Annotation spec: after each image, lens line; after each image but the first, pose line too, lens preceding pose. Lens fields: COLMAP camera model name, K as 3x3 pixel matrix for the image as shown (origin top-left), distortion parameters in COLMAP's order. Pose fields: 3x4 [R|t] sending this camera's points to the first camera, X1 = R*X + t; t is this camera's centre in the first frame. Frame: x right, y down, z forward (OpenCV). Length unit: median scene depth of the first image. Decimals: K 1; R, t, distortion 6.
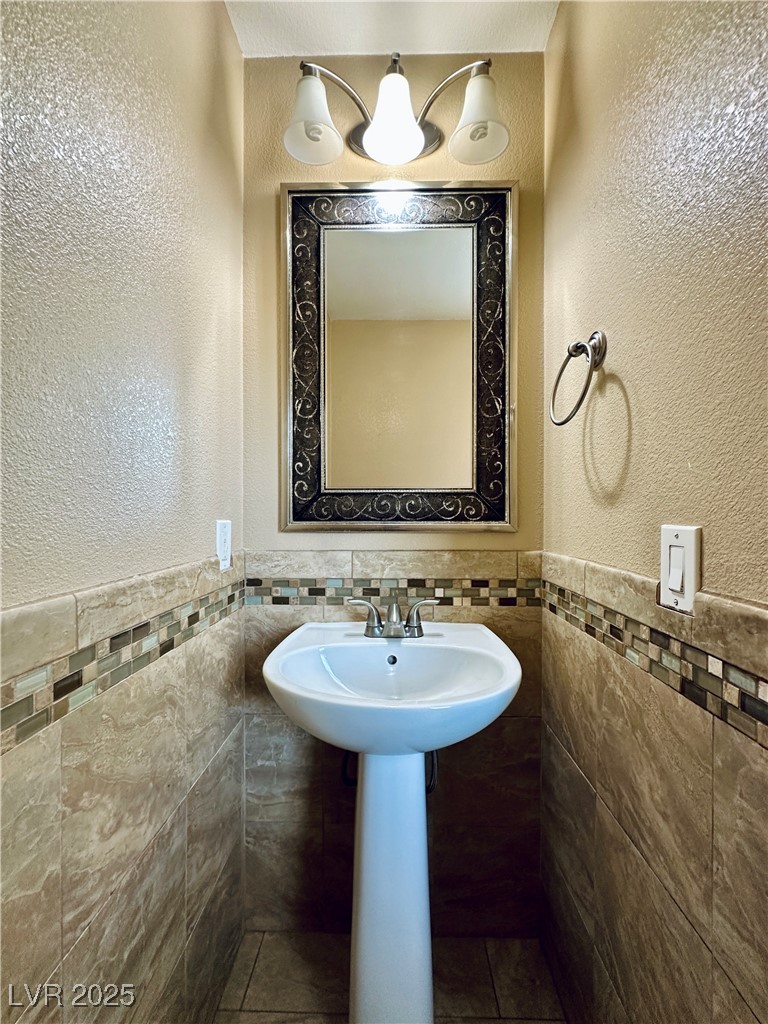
lens RADIAL K [[409.1, 0, 387.0], [0, 409.1, 512.6], [0, 0, 1]] dist [-0.002096, 0.000420]
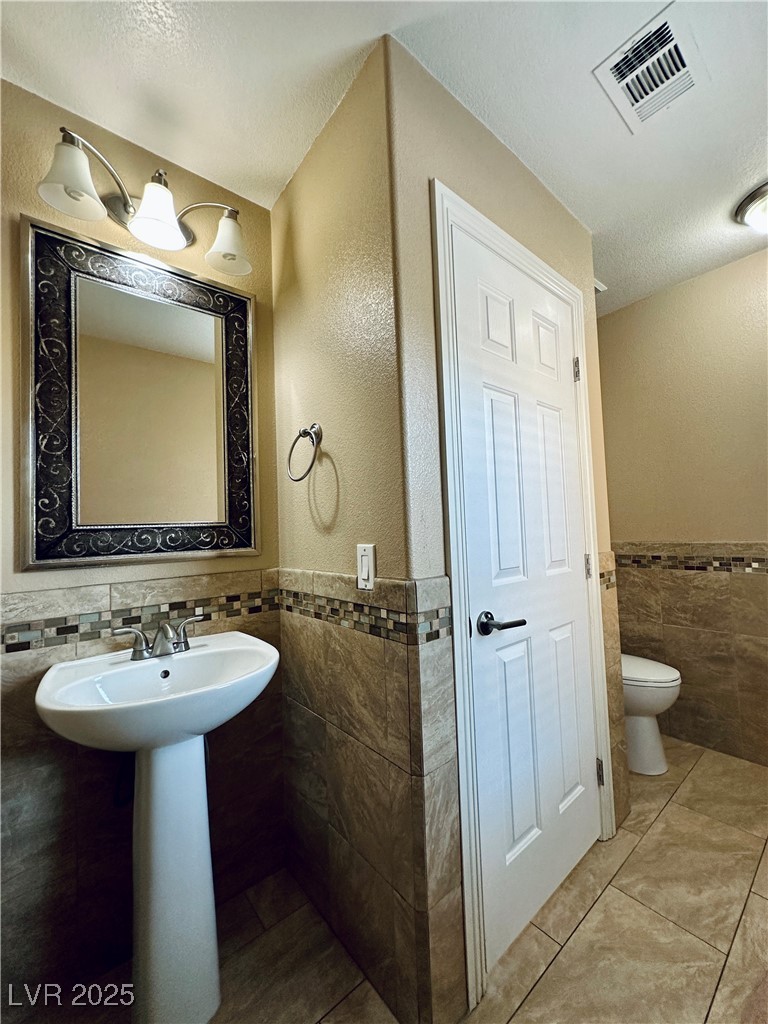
lens RADIAL K [[409.1, 0, 384.1], [0, 409.1, 512.0], [0, 0, 1]] dist [-0.002096, 0.000420]
pose [[0.758565, -0.000545, 0.651597, -0.238950], [0.039731, 0.998178, -0.045418, -0.015318], [-0.650385, 0.060341, 0.757204, -0.262518]]
